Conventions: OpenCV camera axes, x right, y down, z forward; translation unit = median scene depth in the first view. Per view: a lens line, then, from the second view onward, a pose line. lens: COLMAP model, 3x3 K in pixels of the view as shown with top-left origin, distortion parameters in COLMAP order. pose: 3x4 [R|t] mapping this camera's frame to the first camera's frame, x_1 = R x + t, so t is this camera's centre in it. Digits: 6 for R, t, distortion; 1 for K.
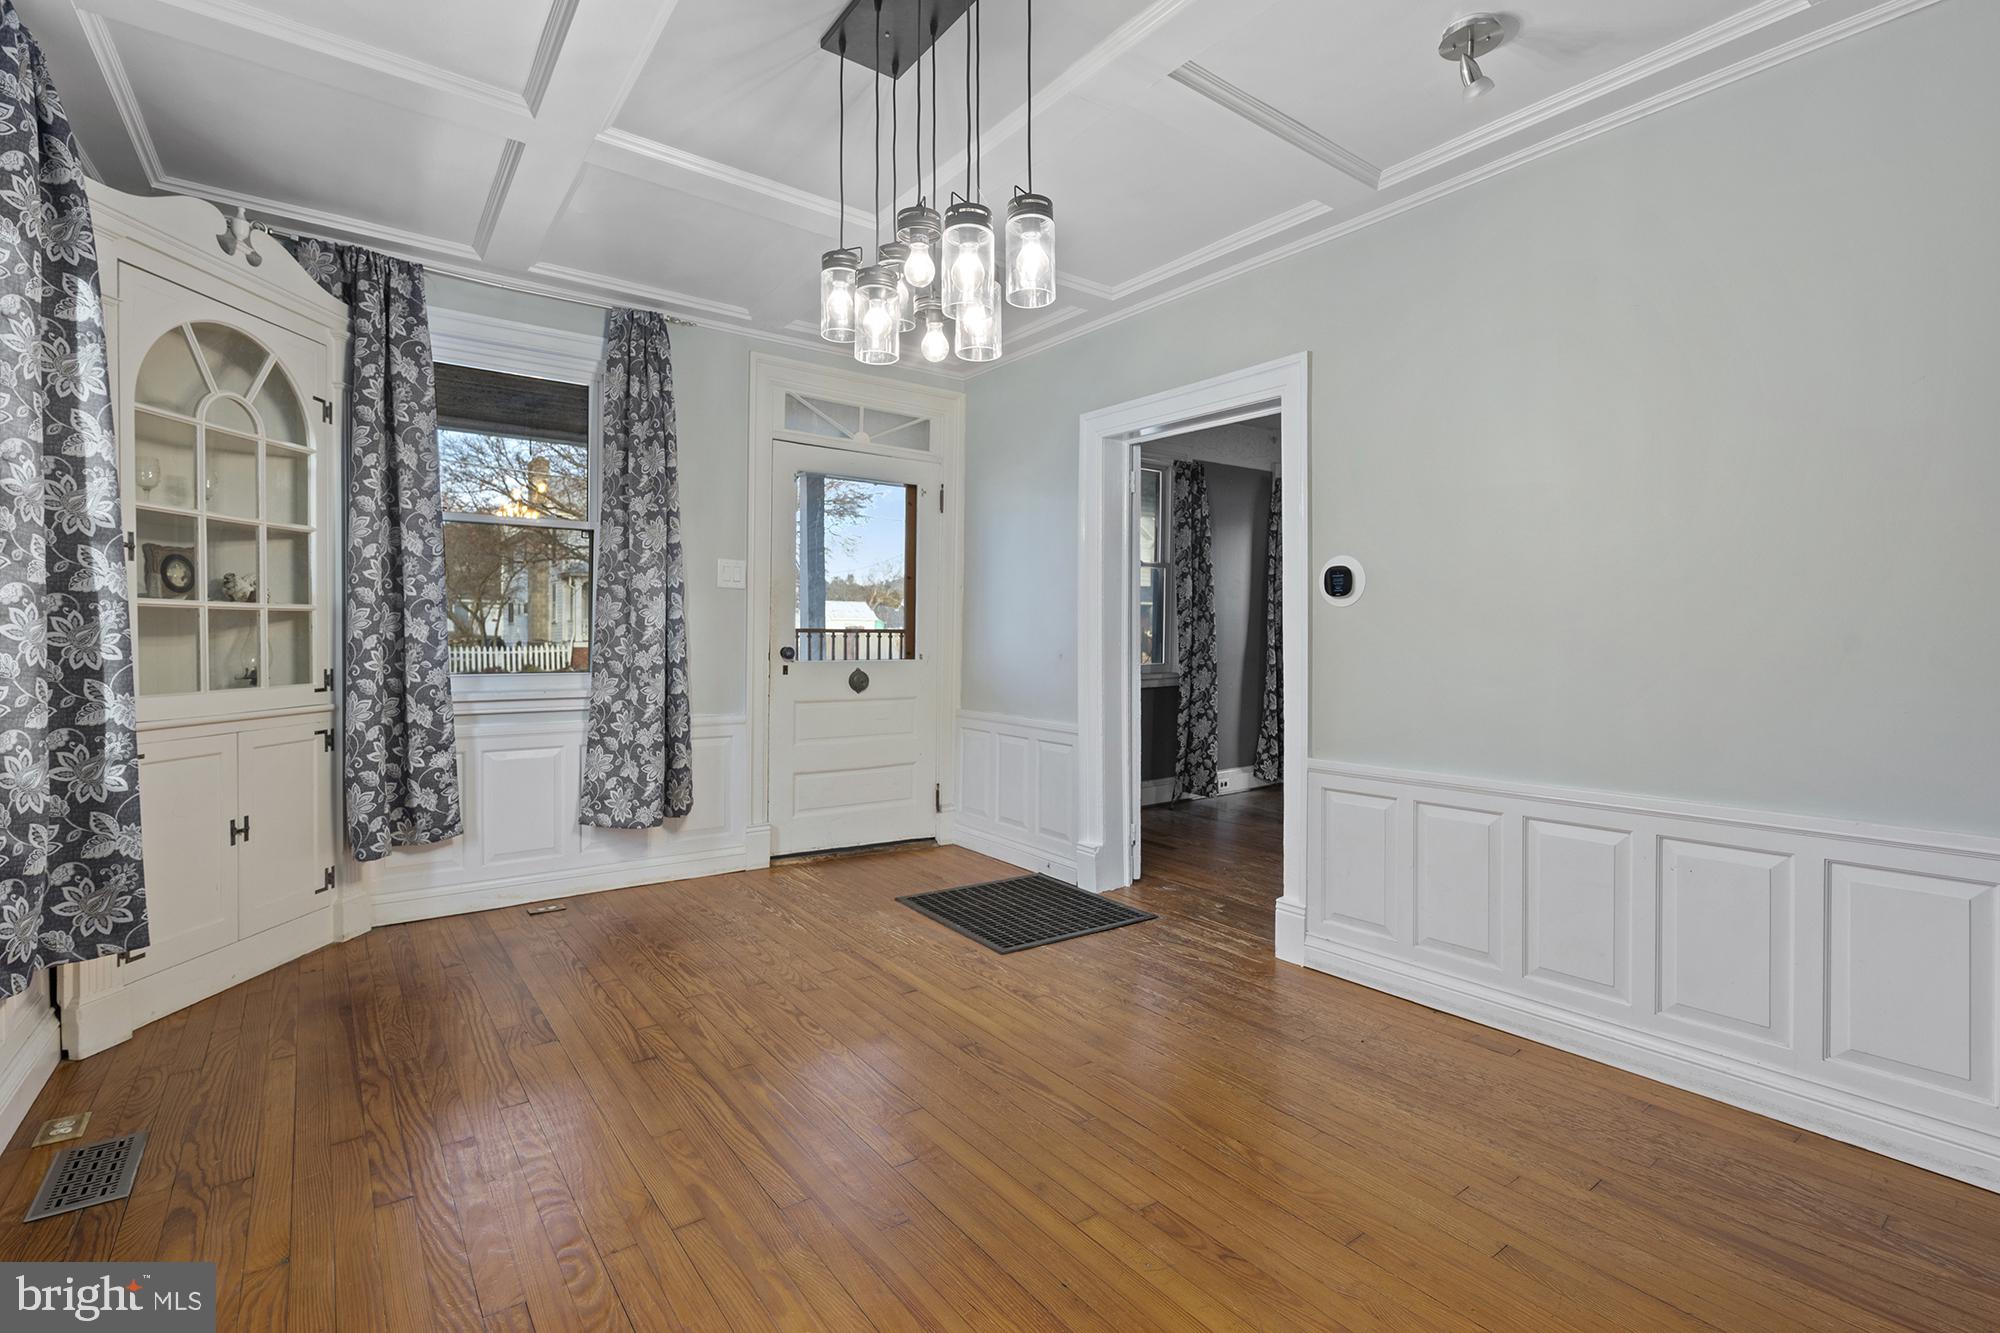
lens RADIAL K [[903.4, 0, 1004.0], [0, 903.4, 652.9], [0, 0, 1]] dist [0.002199, 0.000461]
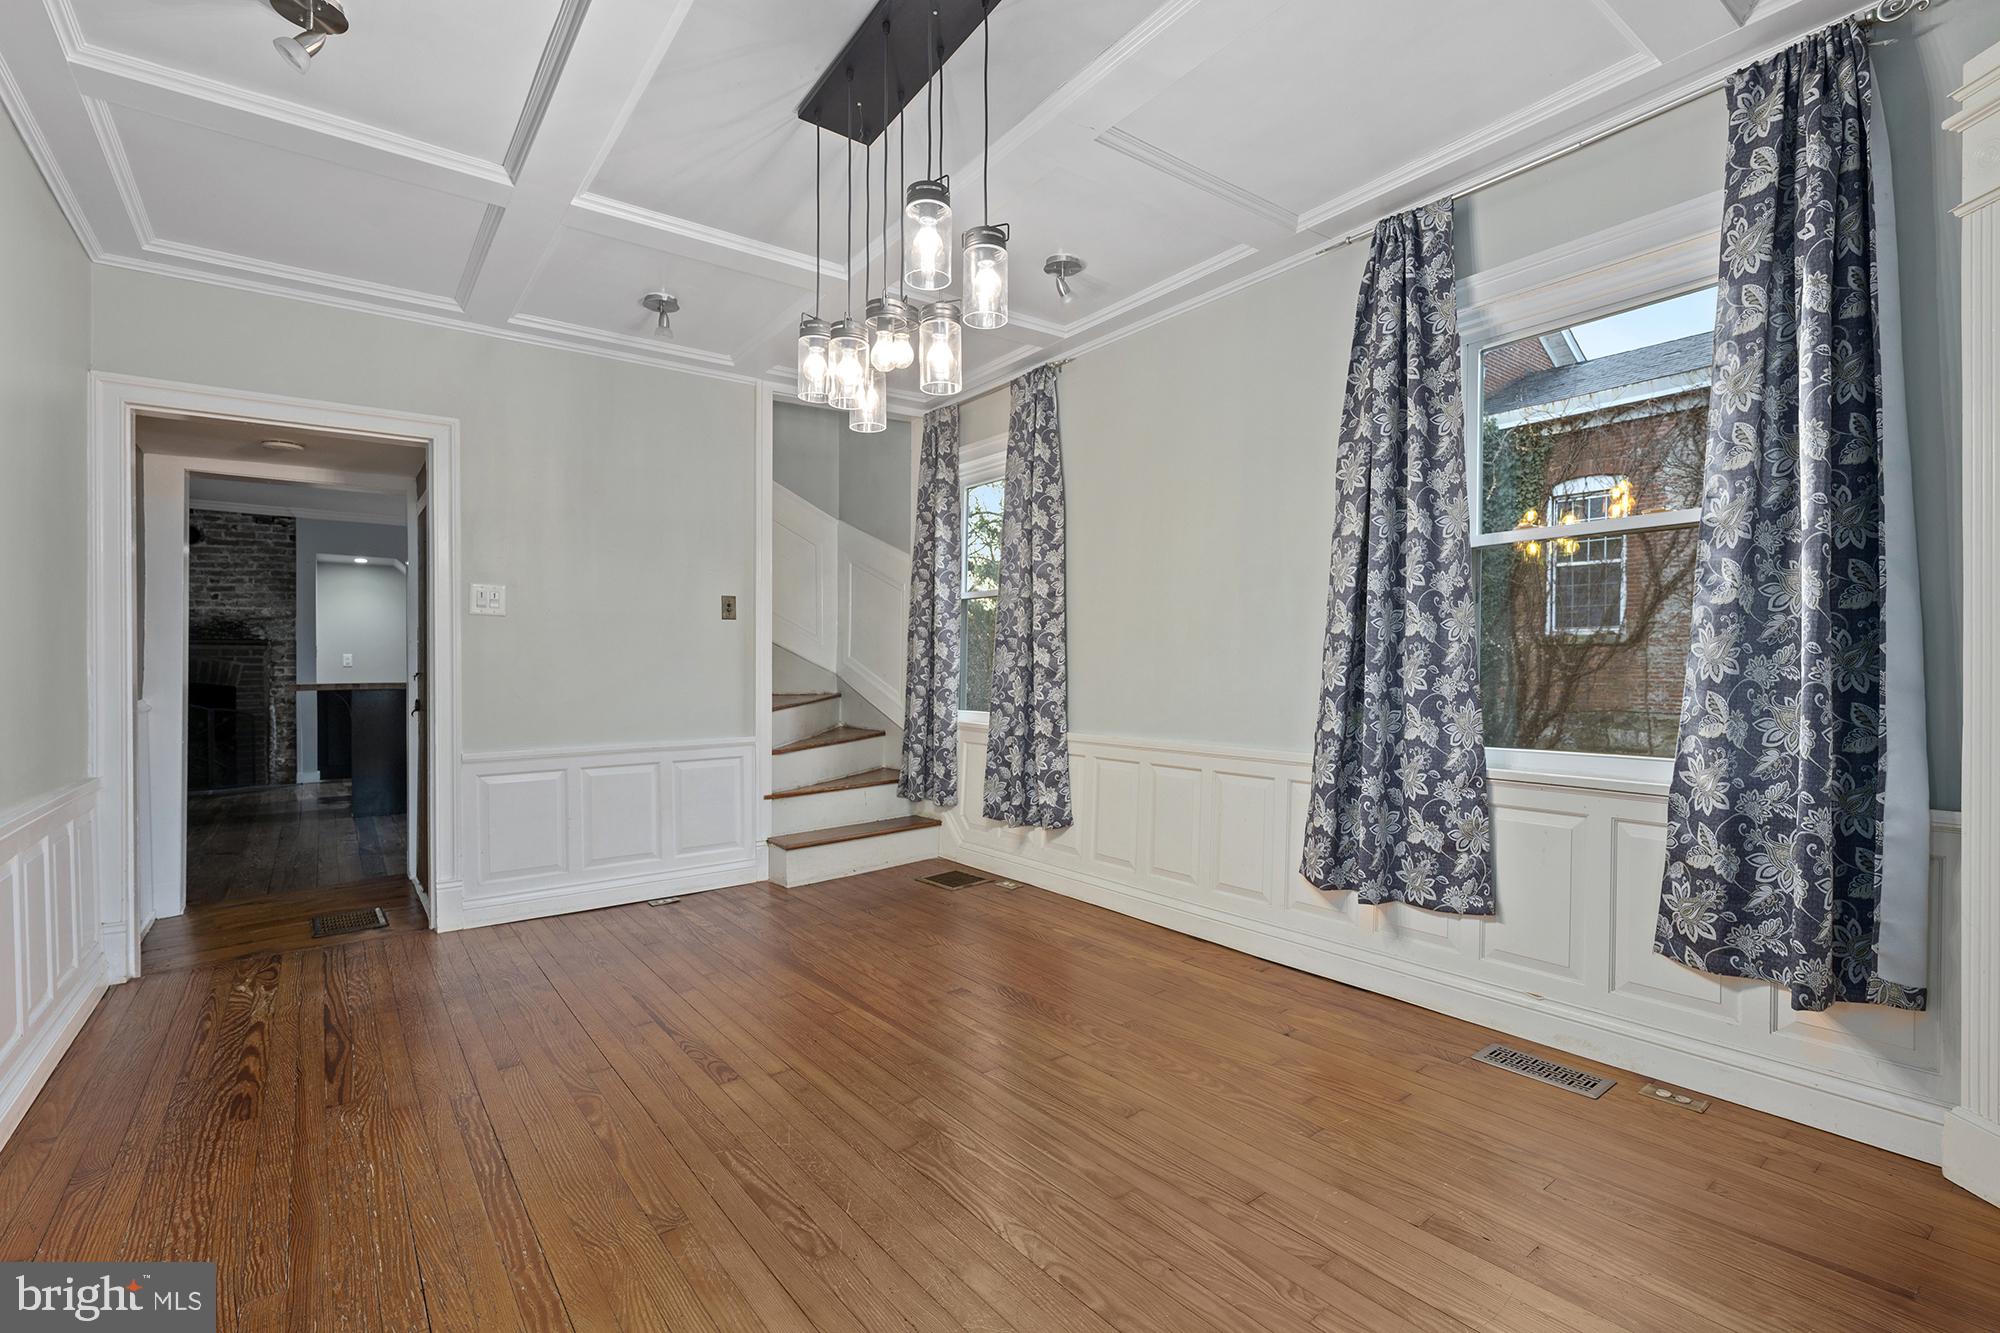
lens RADIAL K [[903.4, 0, 990.4], [0, 903.4, 674.9], [0, 0, 1]] dist [0.002199, 0.000461]
pose [[-0.999950, 0.000361, -0.009976, -0.111060], [0.000175, 0.999827, 0.018621, -0.006889], [0.009981, 0.018619, -0.999777, 1.208062]]
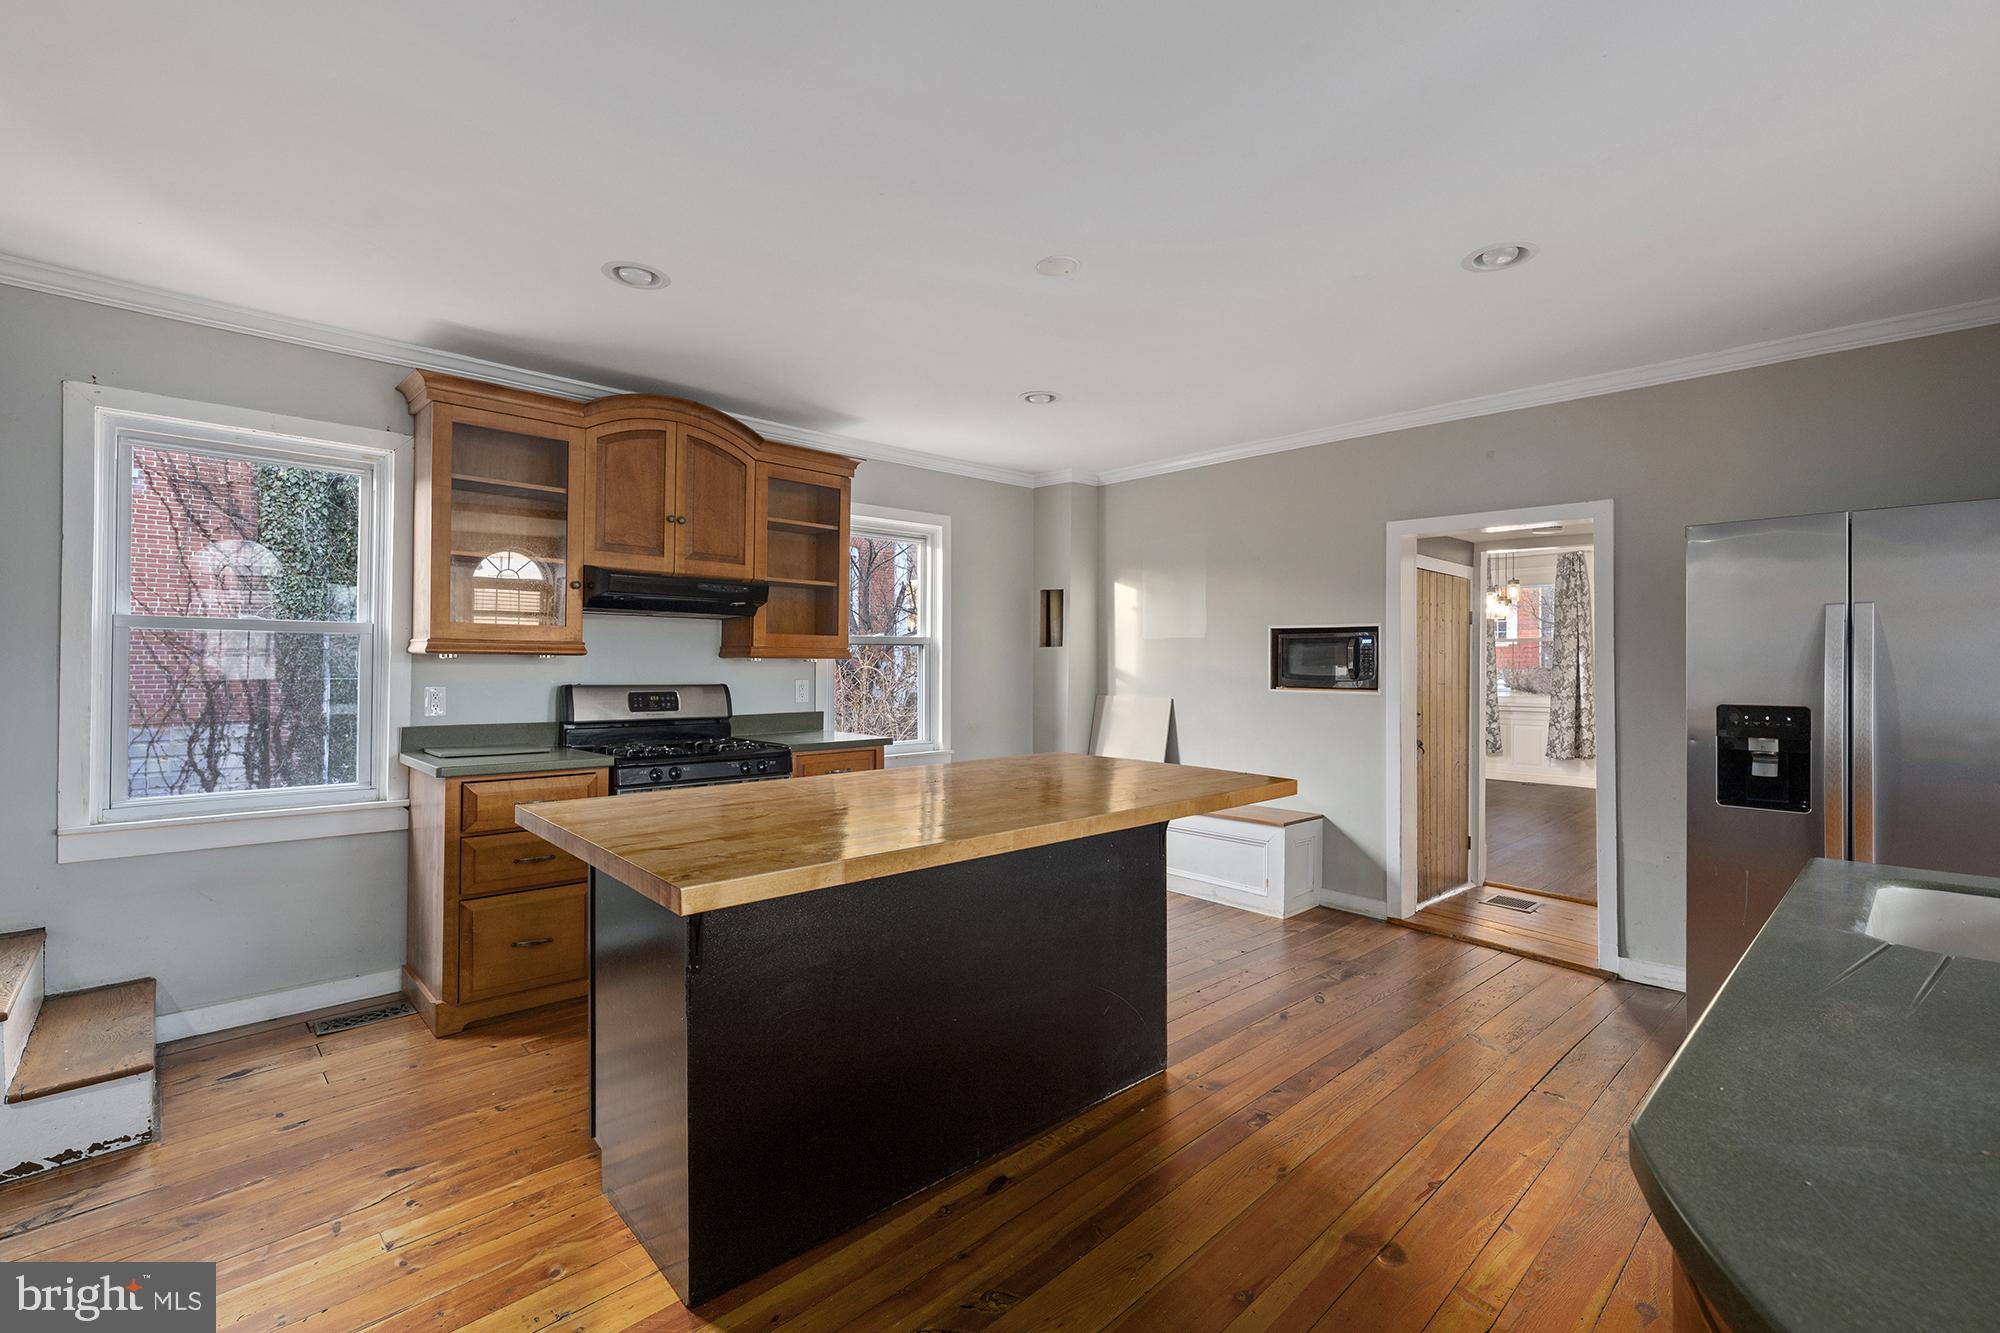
lens RADIAL K [[903.4, 0, 1002.2], [0, 903.4, 665.4], [0, 0, 1]] dist [0.002199, 0.000461]
pose [[0.142369, 0.000029, -0.989814, 2.077813], [-0.019307, 0.999810, -0.002748, -0.037245], [0.989625, 0.019502, 0.142342, -1.017214]]
